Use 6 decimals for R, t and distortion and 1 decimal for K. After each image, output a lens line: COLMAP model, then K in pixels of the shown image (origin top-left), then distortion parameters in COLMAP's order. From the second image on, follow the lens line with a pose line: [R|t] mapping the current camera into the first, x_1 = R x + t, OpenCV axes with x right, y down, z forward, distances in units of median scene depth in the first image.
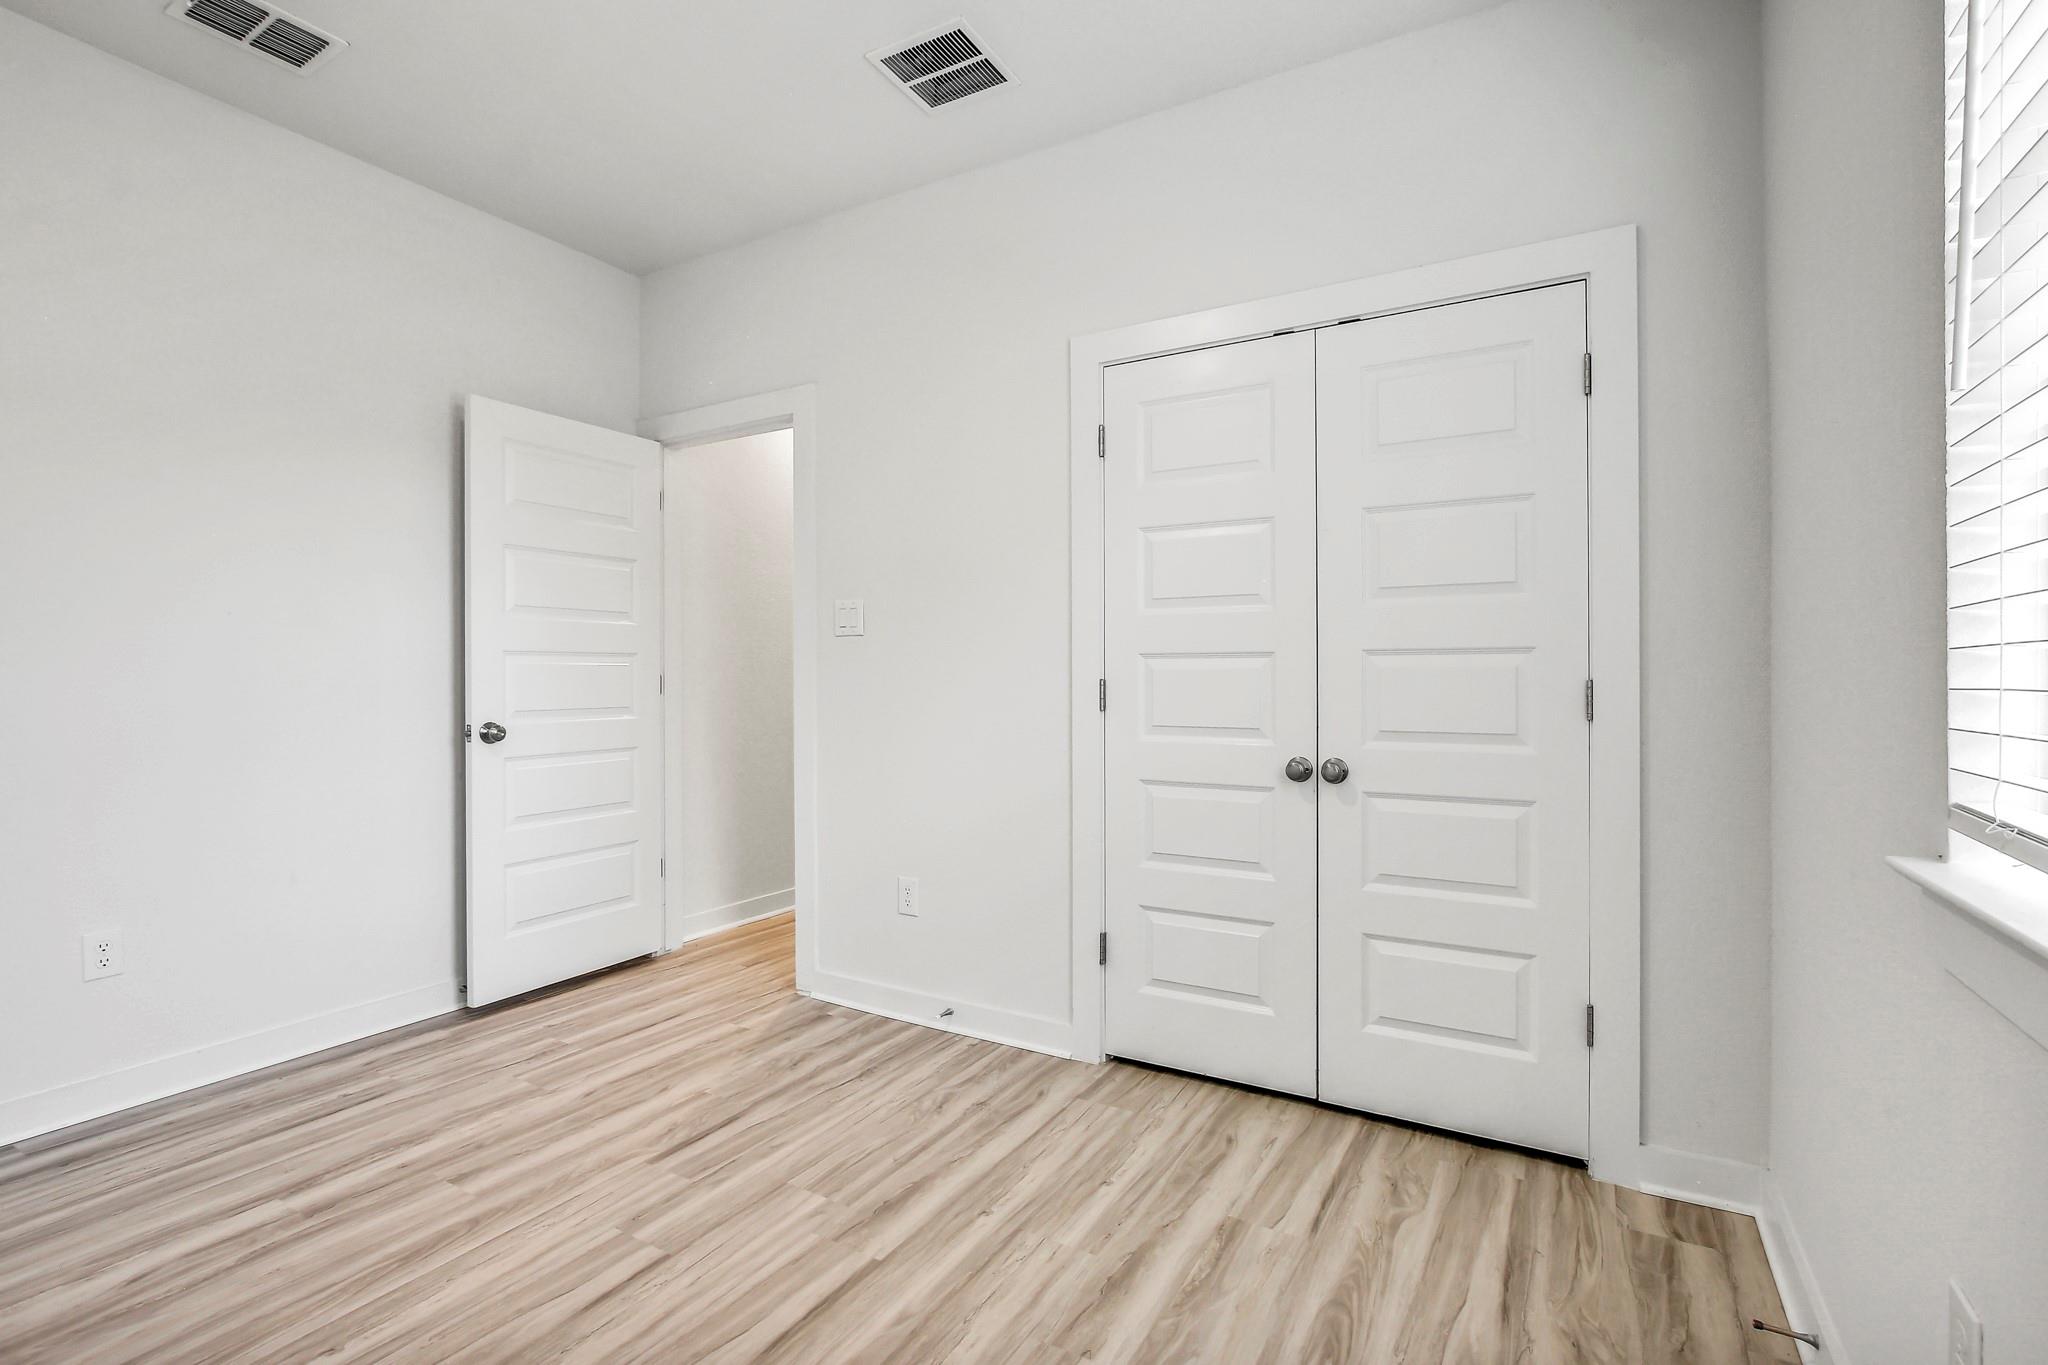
lens RADIAL K [[968.0, 0, 1018.2], [0, 968.0, 683.0], [0, 0, 1]] dist [0.003260, 0.002712]
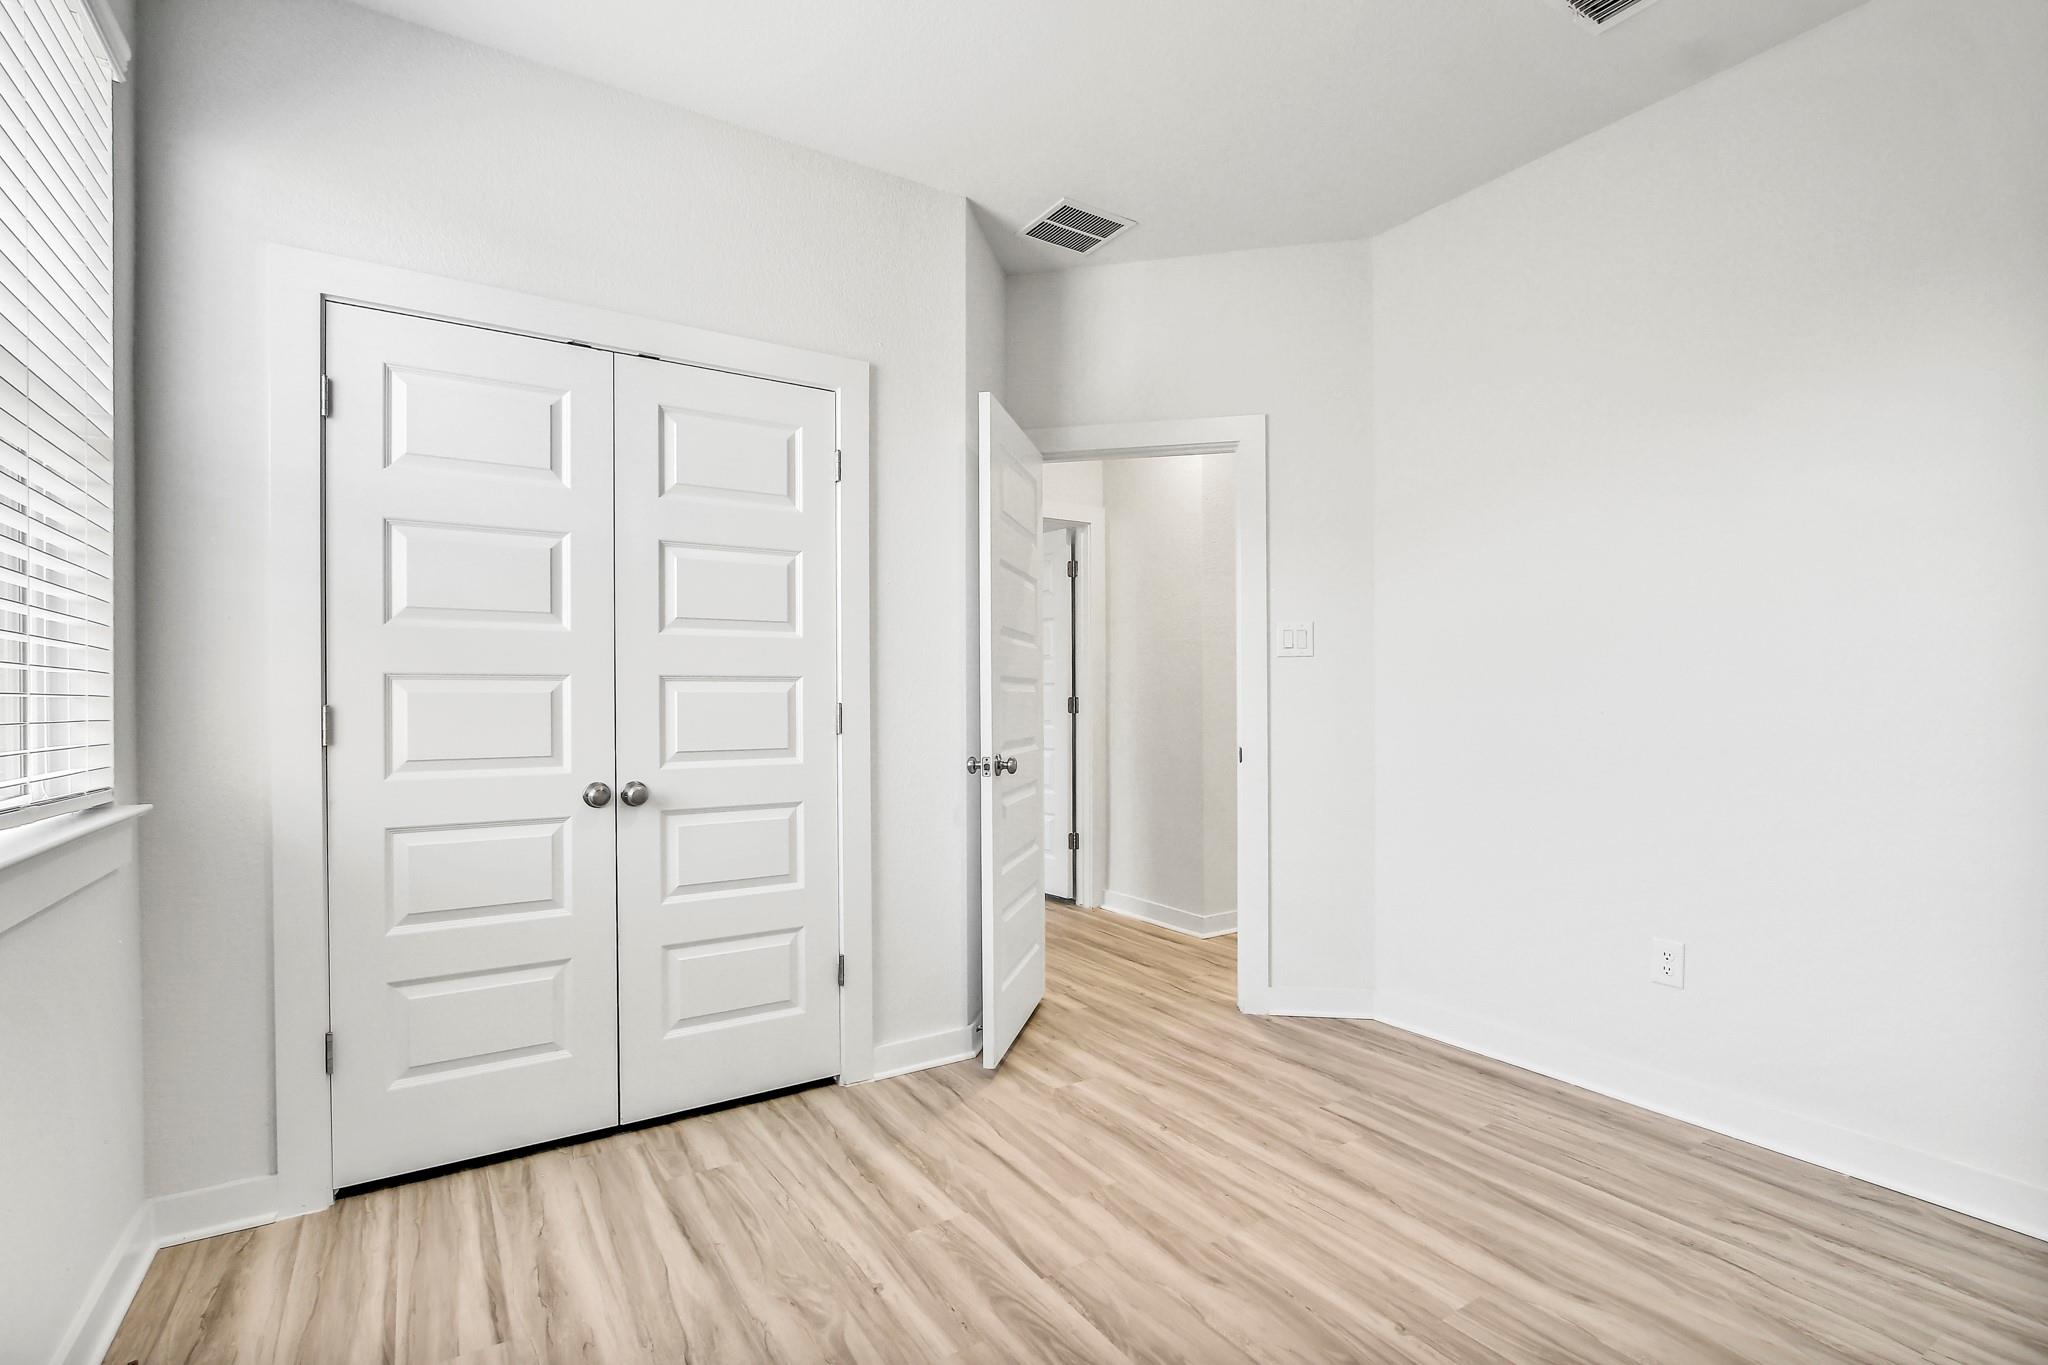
lens RADIAL K [[899.1, 0, 1018.6], [0, 899.1, 698.1], [0, 0, 1]] dist [0.003079, 0.000480]
pose [[0.448304, 0.011887, 0.893802, -0.334932], [0.001971, 0.999896, -0.014286, 0.004404], [-0.893879, 0.008166, 0.448234, 0.208003]]
